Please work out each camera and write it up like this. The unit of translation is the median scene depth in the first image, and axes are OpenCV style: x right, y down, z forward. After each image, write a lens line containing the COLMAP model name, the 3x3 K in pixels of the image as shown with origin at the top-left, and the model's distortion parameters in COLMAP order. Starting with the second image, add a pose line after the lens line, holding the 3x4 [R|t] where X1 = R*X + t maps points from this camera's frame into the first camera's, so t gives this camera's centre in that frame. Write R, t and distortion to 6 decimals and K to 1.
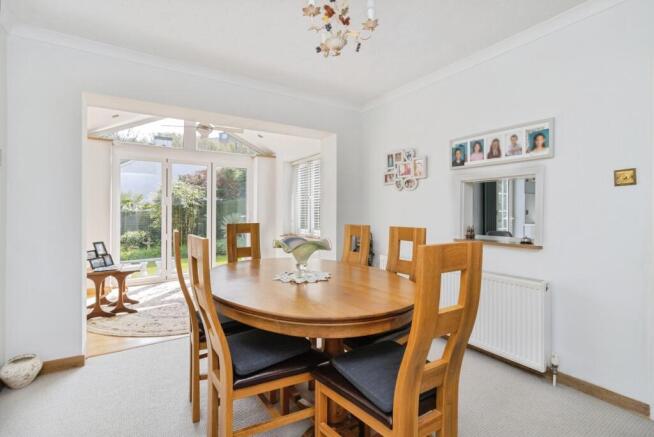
lens RADIAL K [[302.8, 0, 326.6], [0, 302.8, 216.3], [0, 0, 1]] dist [-0.004713, 0.000898]
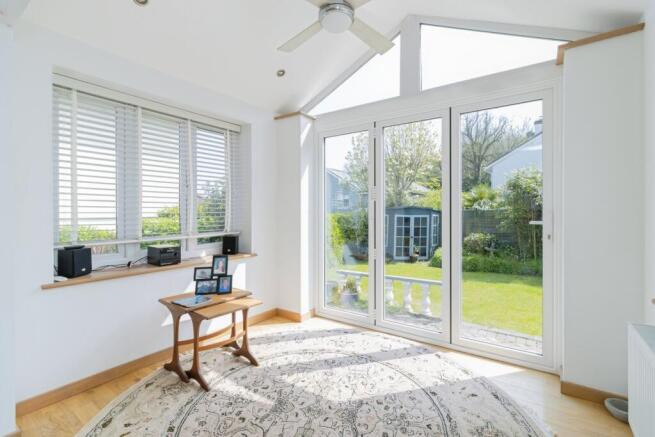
lens RADIAL K [[303.3, 0, 327.4], [0, 303.3, 211.6], [0, 0, 1]] dist [-0.004713, 0.000898]
pose [[0.382774, -0.000987, -0.923842, -0.018934], [-0.009981, 0.999937, -0.005204, -0.011859], [0.923788, 0.011212, 0.382739, 0.778535]]
